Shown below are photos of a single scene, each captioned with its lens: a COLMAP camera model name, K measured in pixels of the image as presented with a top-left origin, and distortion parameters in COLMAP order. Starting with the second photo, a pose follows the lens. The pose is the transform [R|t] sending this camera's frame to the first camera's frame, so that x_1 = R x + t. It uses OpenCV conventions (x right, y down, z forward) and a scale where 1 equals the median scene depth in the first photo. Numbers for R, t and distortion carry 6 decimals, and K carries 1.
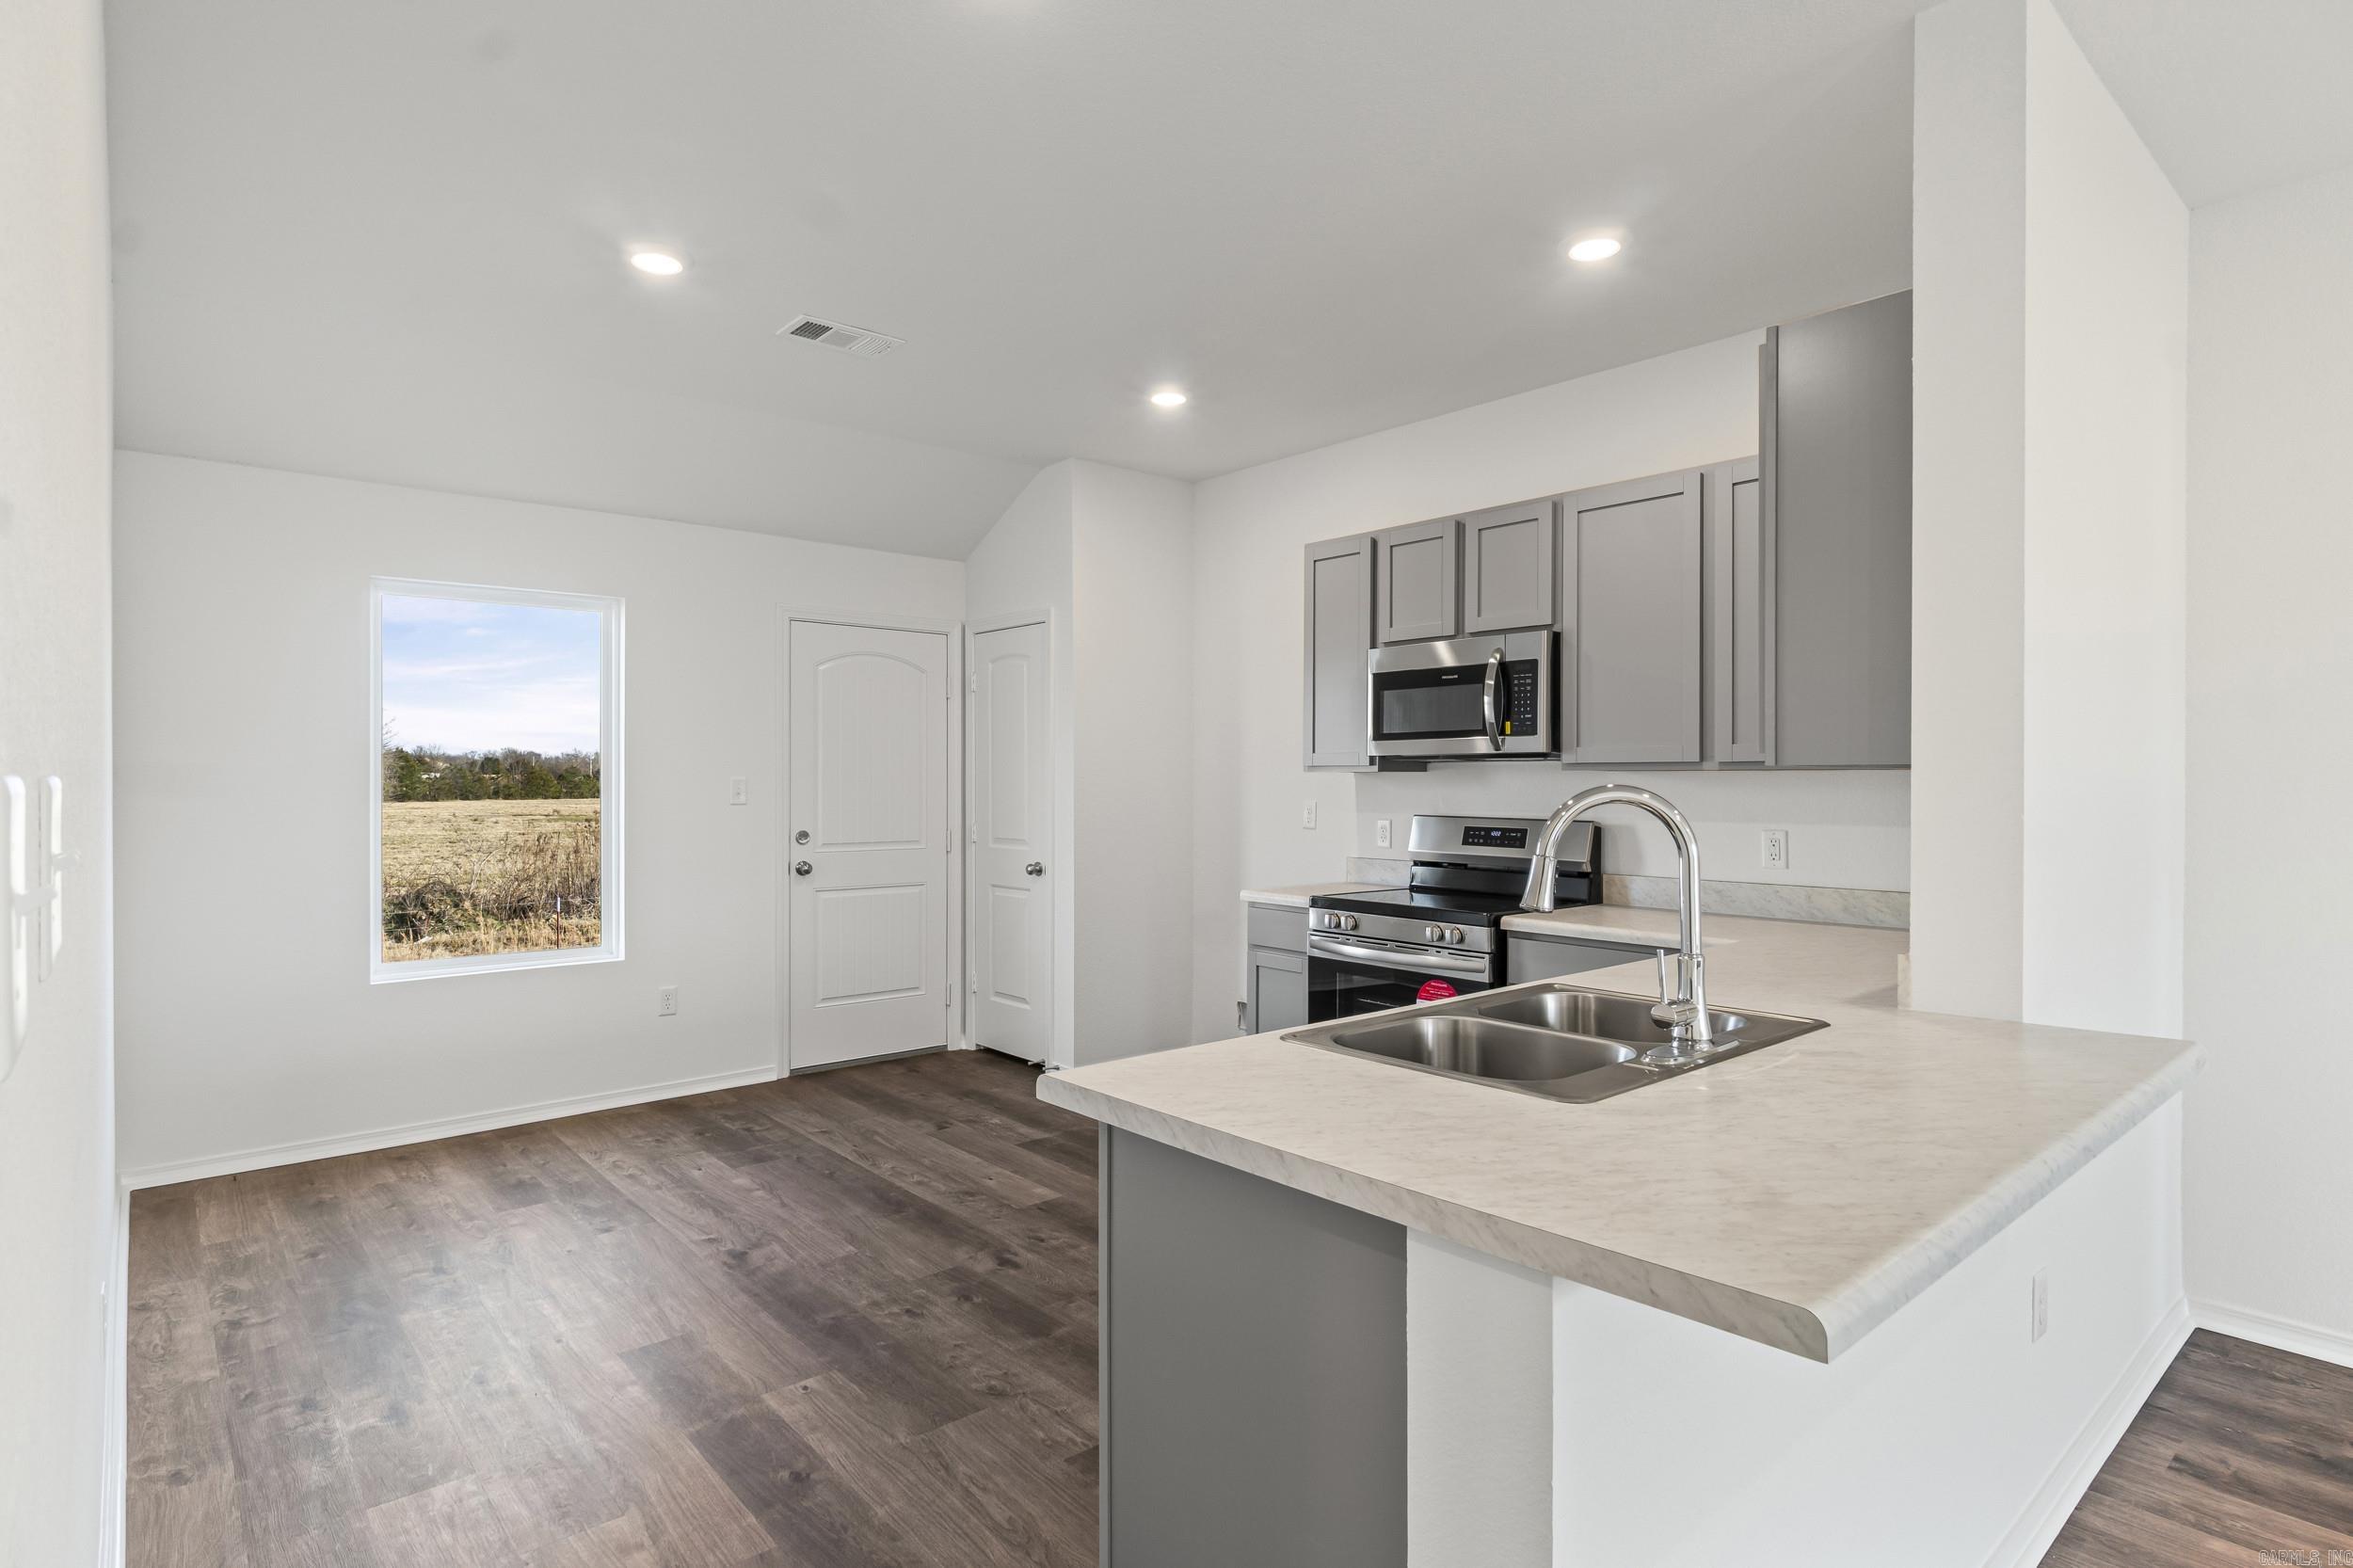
lens RADIAL K [[1186.1, 0, 1143.4], [0, 1186.1, 788.1], [0, 0, 1]] dist [-0.002579, -0.000446]
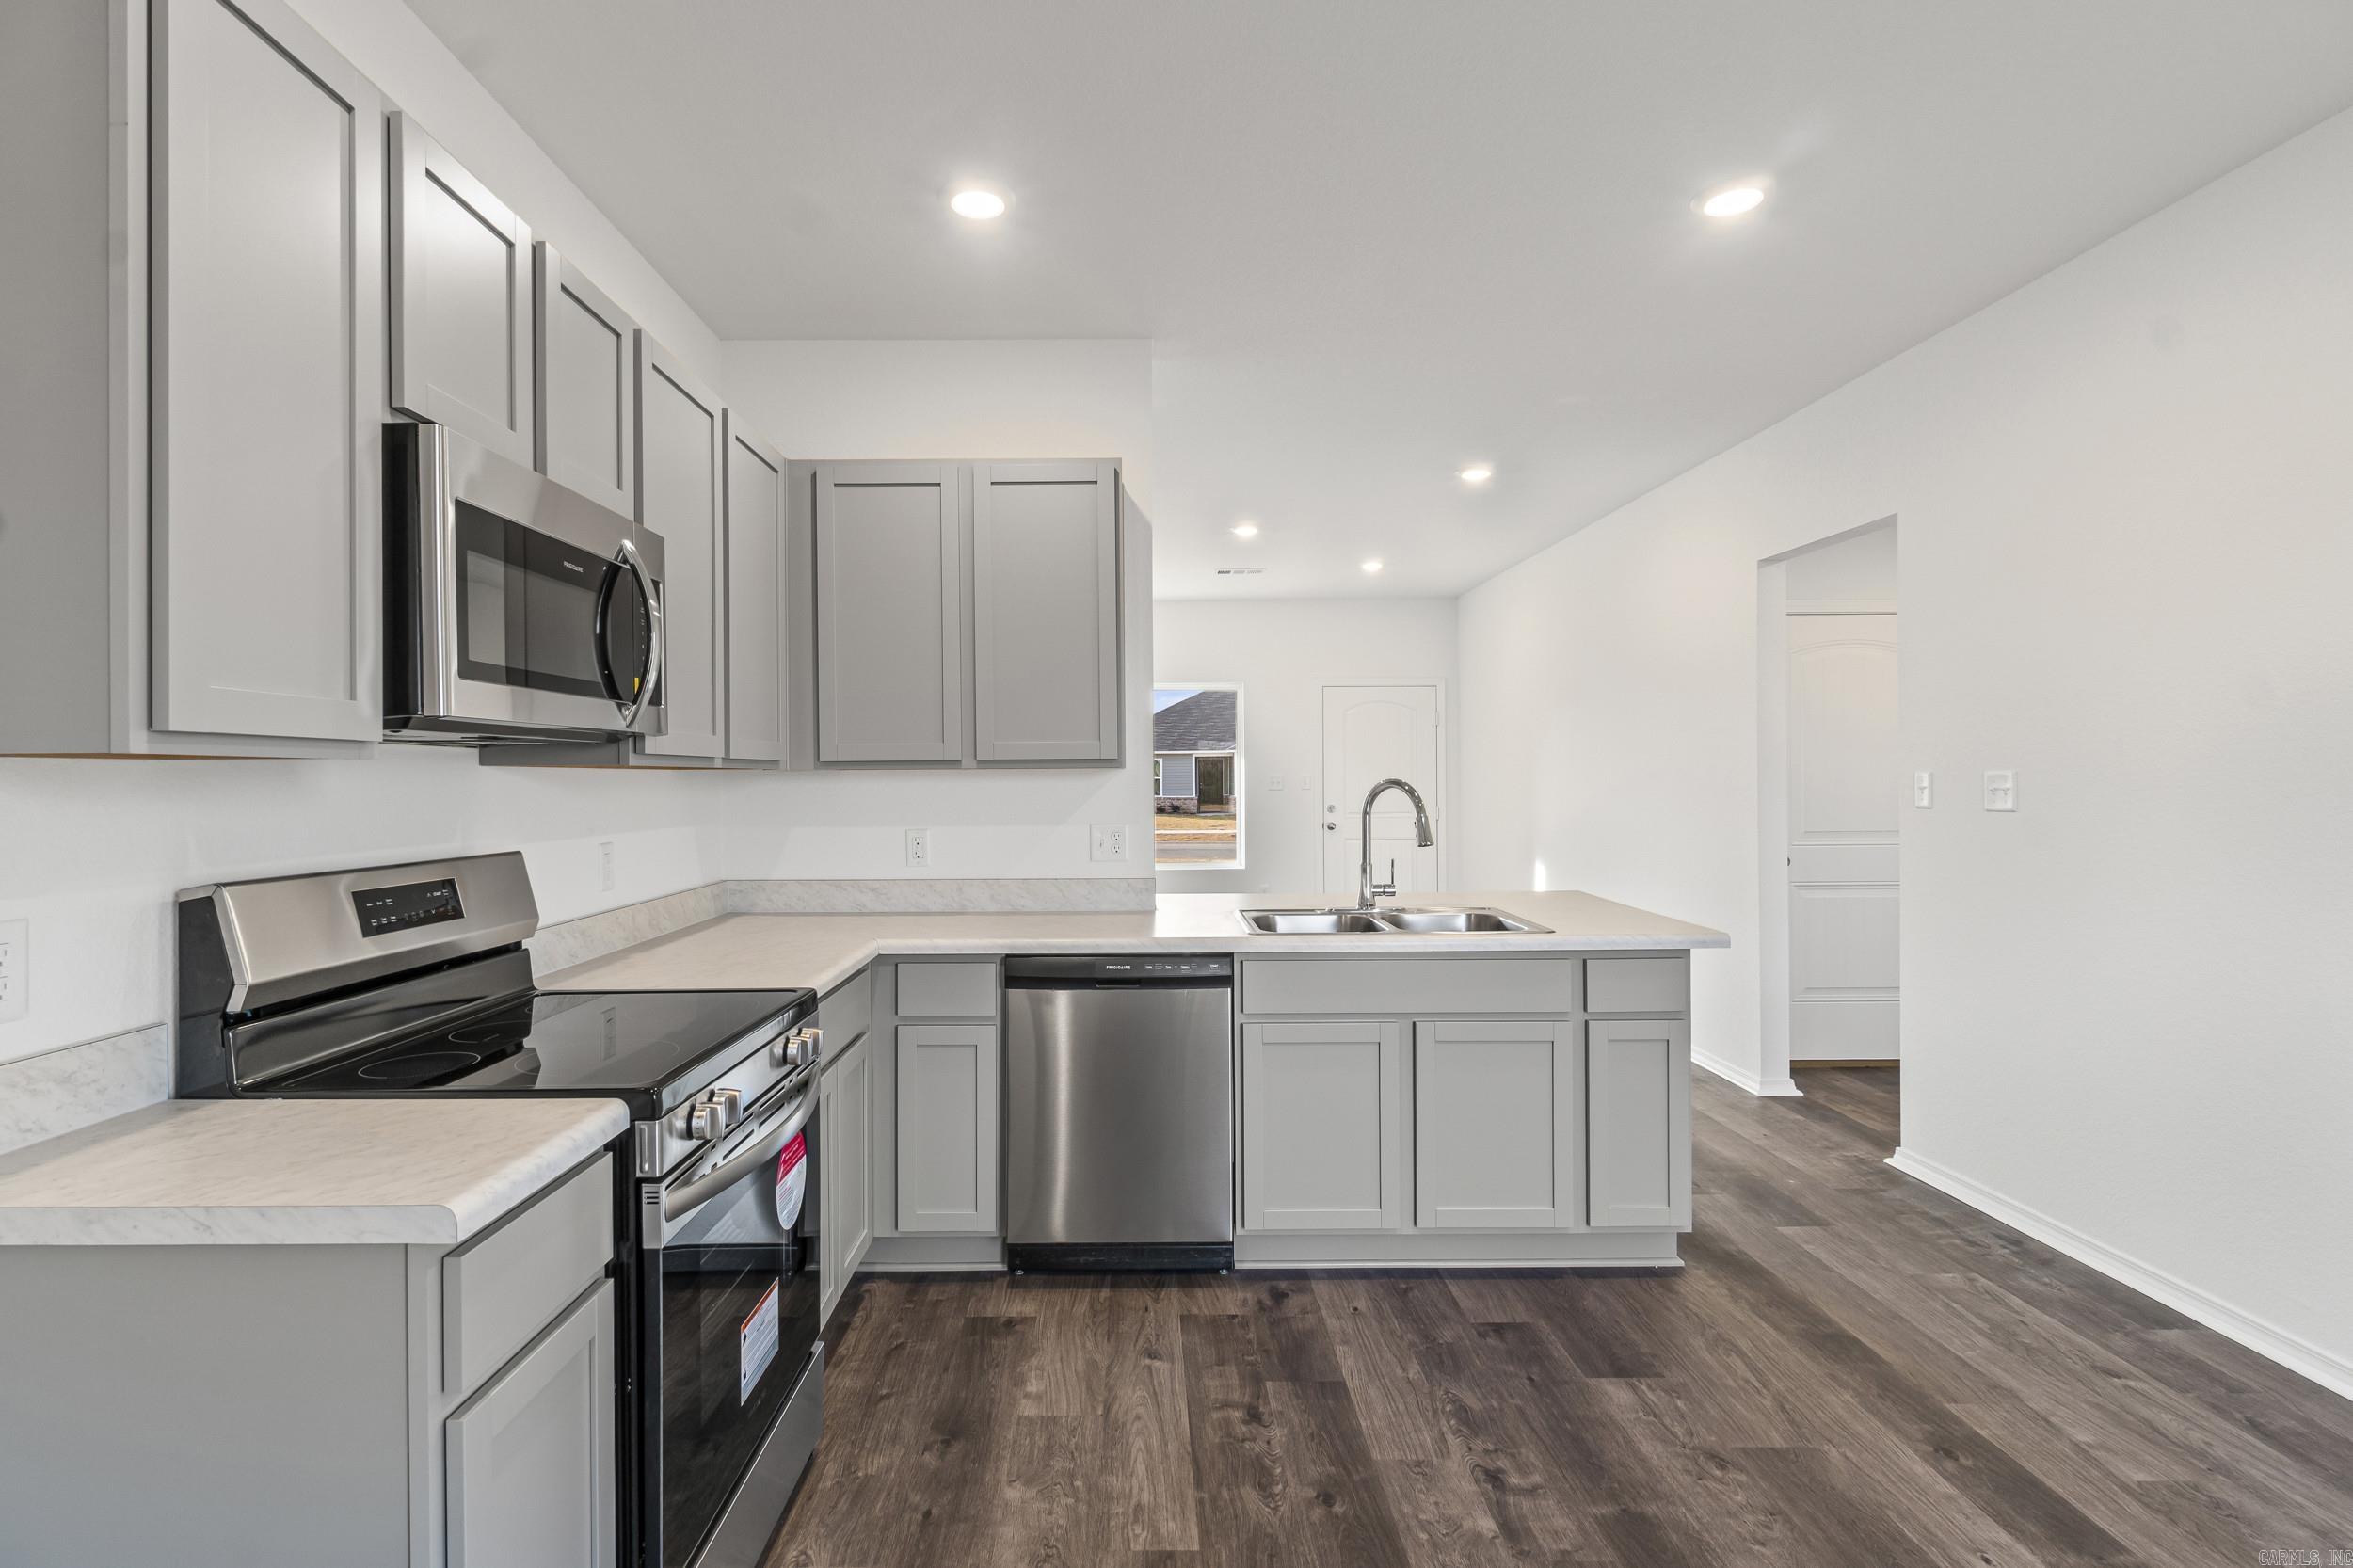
lens RADIAL K [[1119.3, 0, 1146.3], [0, 1119.3, 781.4], [0, 0, 1]] dist [0.001026, -0.000086]
pose [[-0.764780, 0.000947, 0.644291, -0.202814], [0.008158, 0.999933, 0.008214, -0.008270], [-0.644240, 0.011538, -0.764736, 1.144180]]
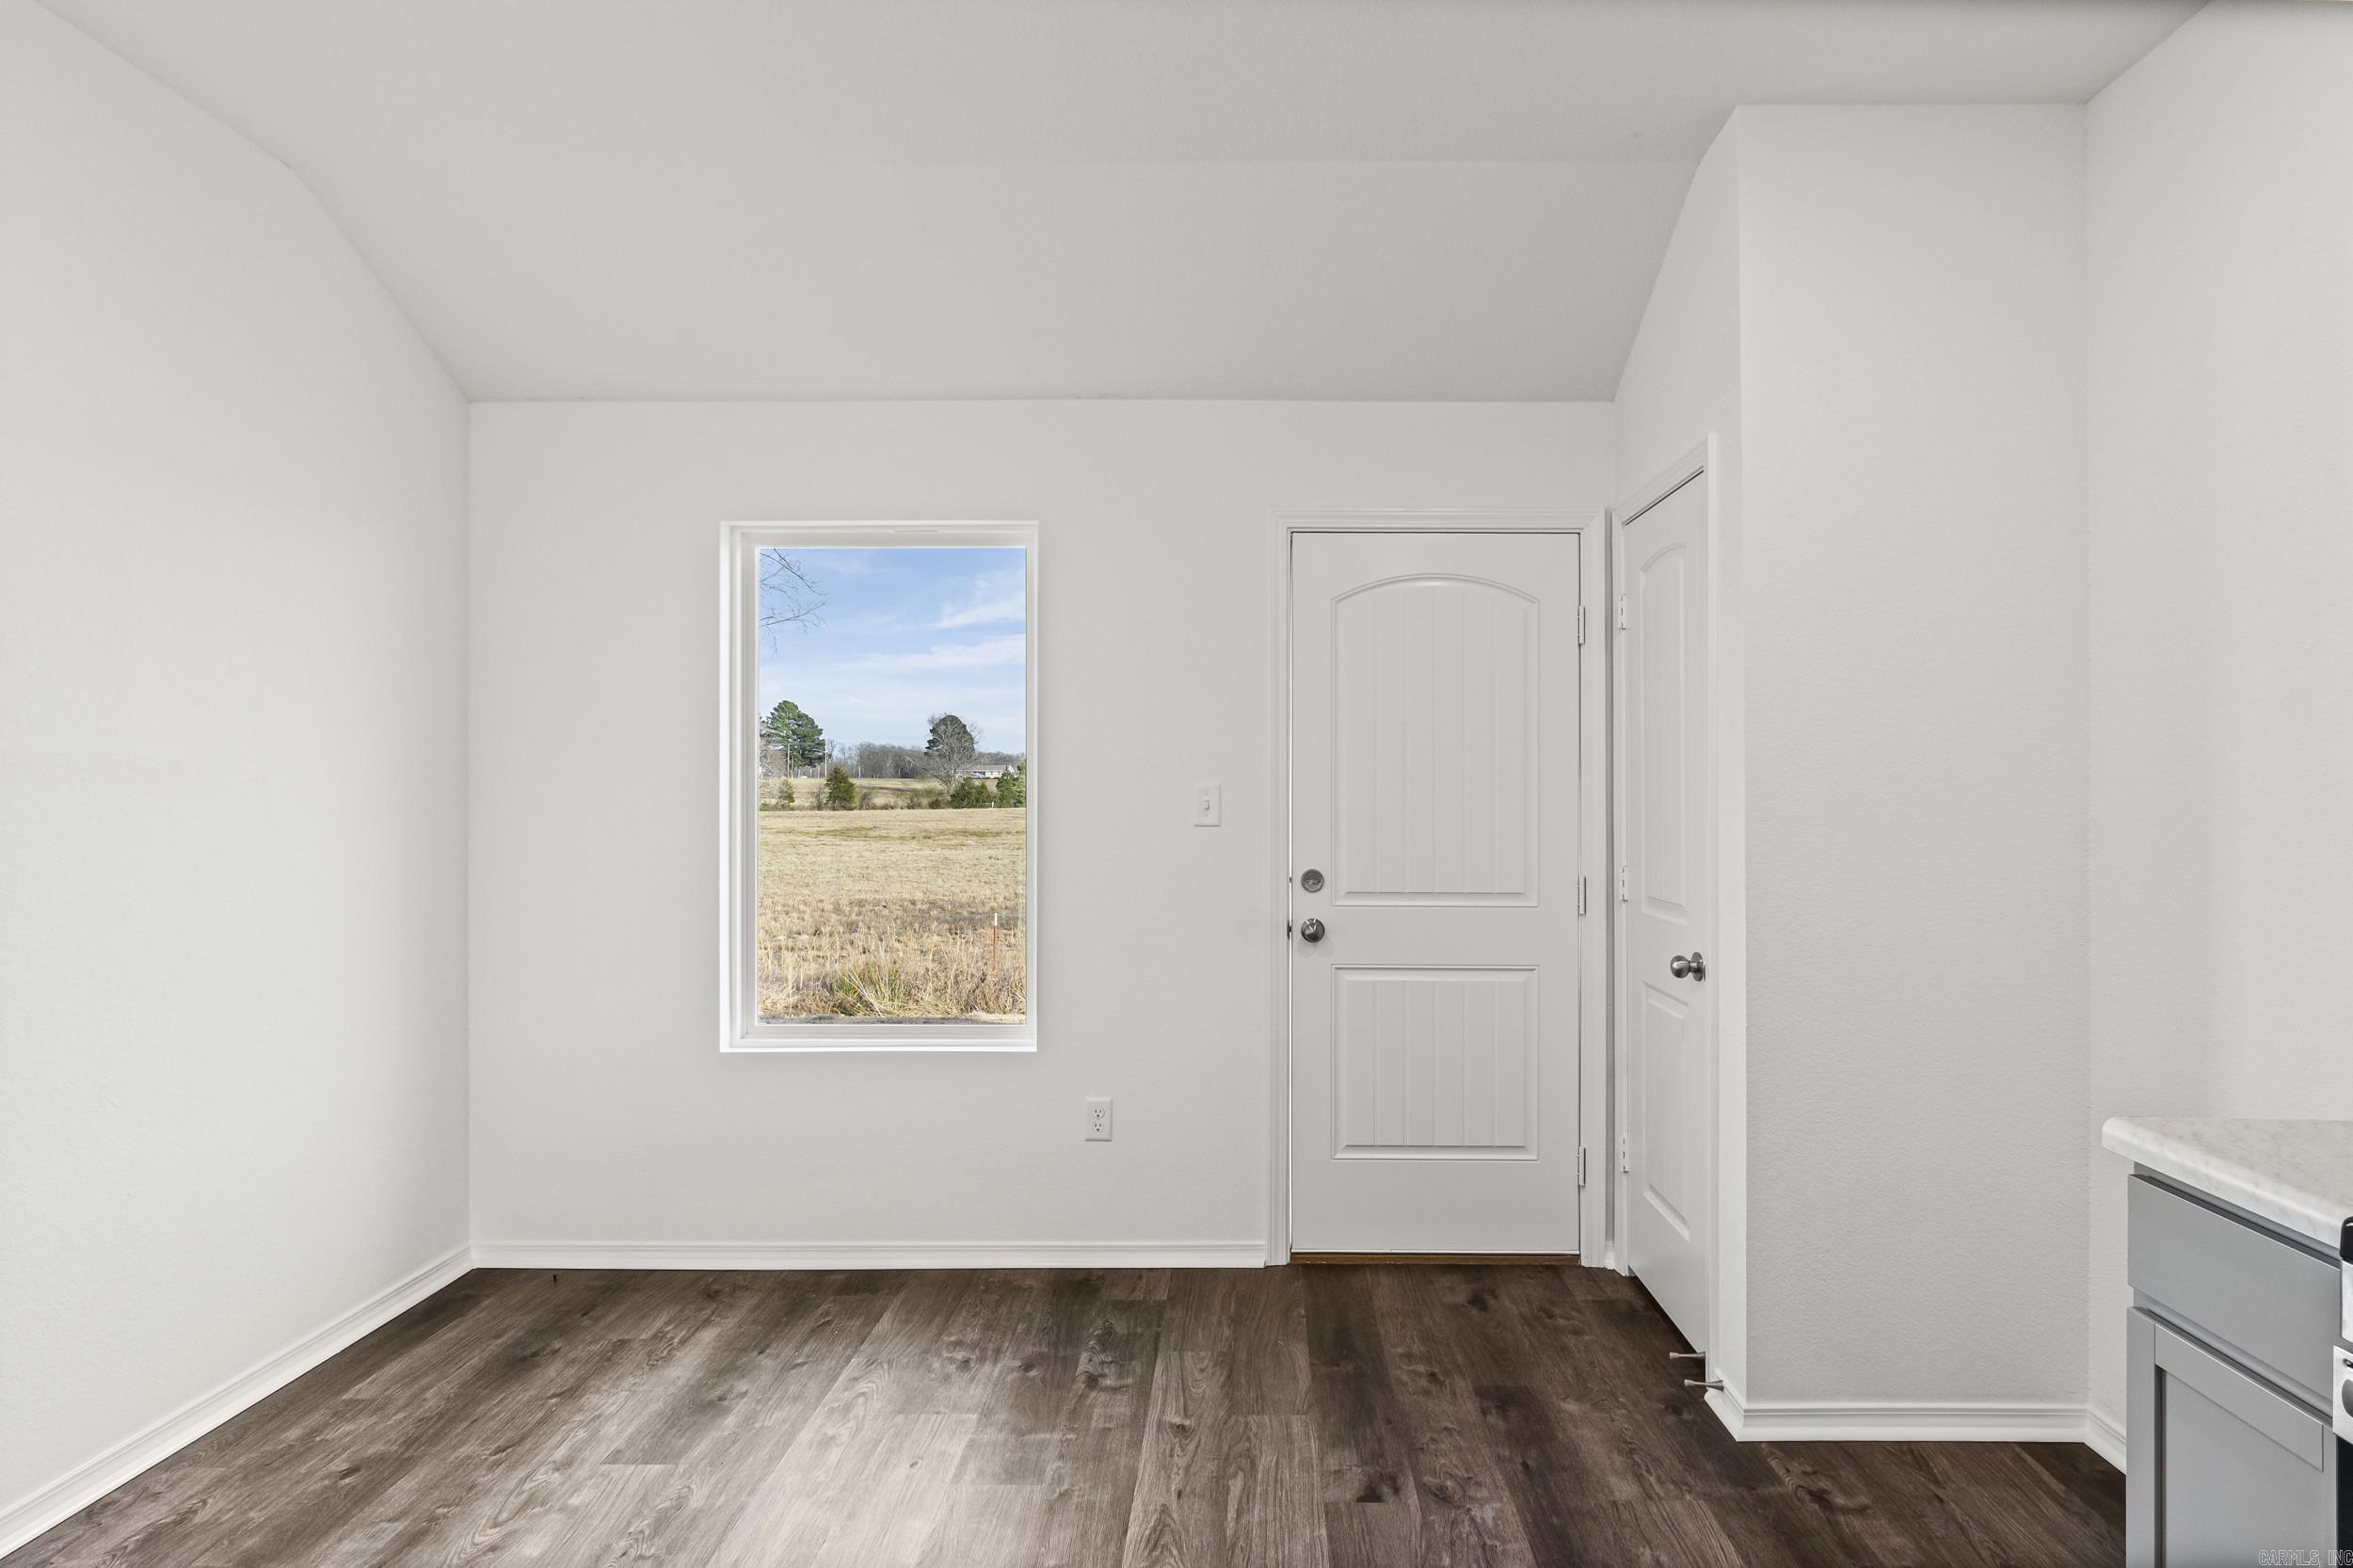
lens RADIAL K [[1209.2, 0, 1268.9], [0, 1209.2, 783.3], [0, 0, 1]] dist [-0.006534, -0.001253]
pose [[0.762506, -0.000378, -0.646982, 0.127093], [-0.004741, 0.999970, -0.006171, -0.006631], [0.646964, 0.007773, 0.762481, 0.614353]]
